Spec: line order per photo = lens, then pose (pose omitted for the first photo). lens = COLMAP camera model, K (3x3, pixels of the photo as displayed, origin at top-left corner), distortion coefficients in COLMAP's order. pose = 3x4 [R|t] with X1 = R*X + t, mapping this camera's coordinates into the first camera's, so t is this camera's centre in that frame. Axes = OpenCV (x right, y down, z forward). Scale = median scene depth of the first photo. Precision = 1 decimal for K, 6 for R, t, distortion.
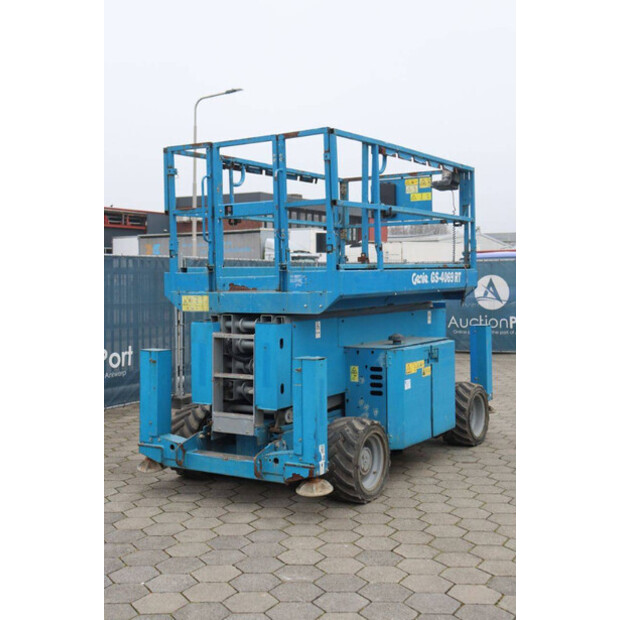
lens RADIAL K [[791.4, 0, 326.3], [0, 791.4, 319.0], [0, 0, 1]] dist [-0.044967, 0.000000]
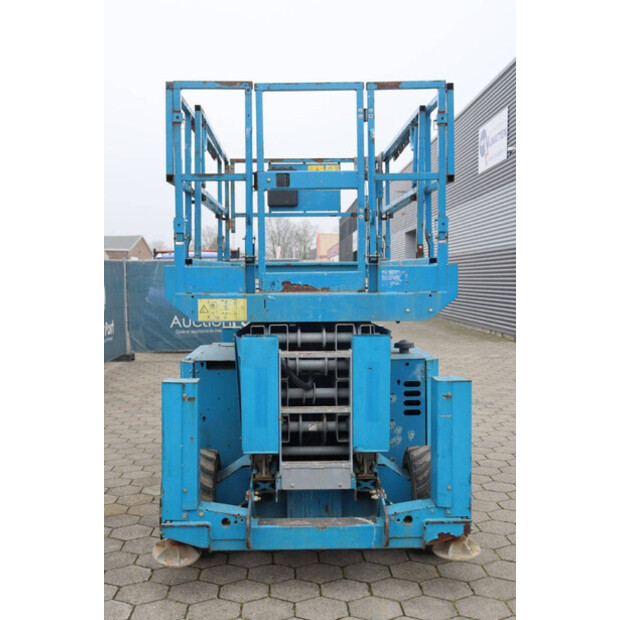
lens RADIAL K [[716.5, 0, 309.3], [0, 716.5, 313.8], [0, 0, 1]] dist [-0.039758, 0.000000]
pose [[0.849841, -0.023324, 0.526523, -0.456827], [0.024237, 0.999693, 0.005165, -0.018616], [-0.526482, 0.008371, 0.850145, 0.441878]]
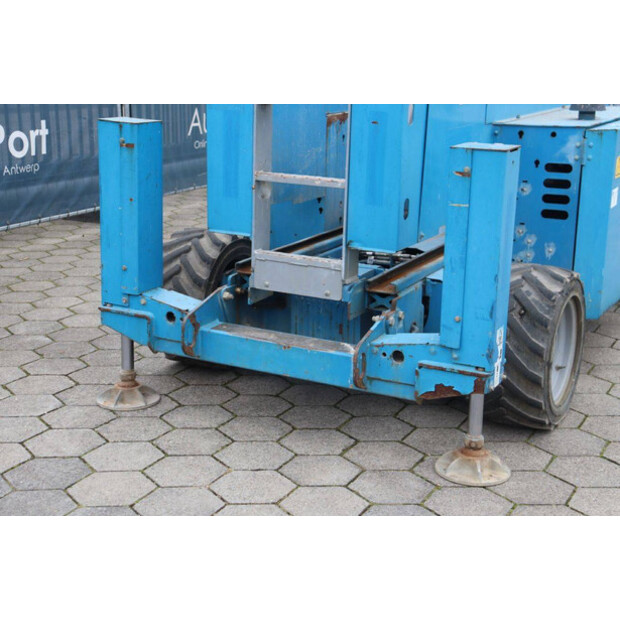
lens RADIAL K [[1017.8, 0, 311.2], [0, 1017.8, 293.3], [0, 0, 1]] dist [0.296416, 0.000000]
pose [[0.998284, 0.014212, 0.056814, -0.143659], [-0.025238, 0.979805, 0.198358, 0.014334], [-0.052848, -0.199451, 0.978482, 0.357212]]
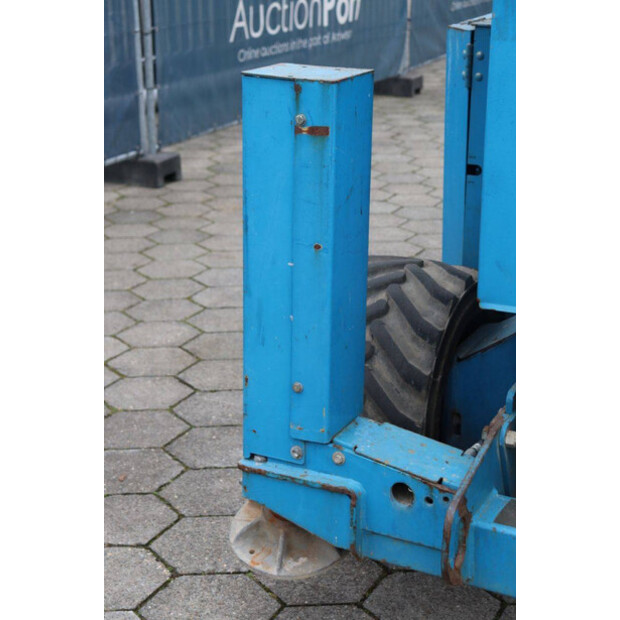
lens RADIAL K [[1217.1, 0, 303.9], [0, 1217.1, 314.7], [0, 0, 1]] dist [0.278604, 0.000000]
pose [[0.998293, -0.016464, 0.056030, -0.246098], [0.000037, 0.959613, 0.281323, 0.007284], [-0.058399, -0.280841, 0.957976, 0.669625]]
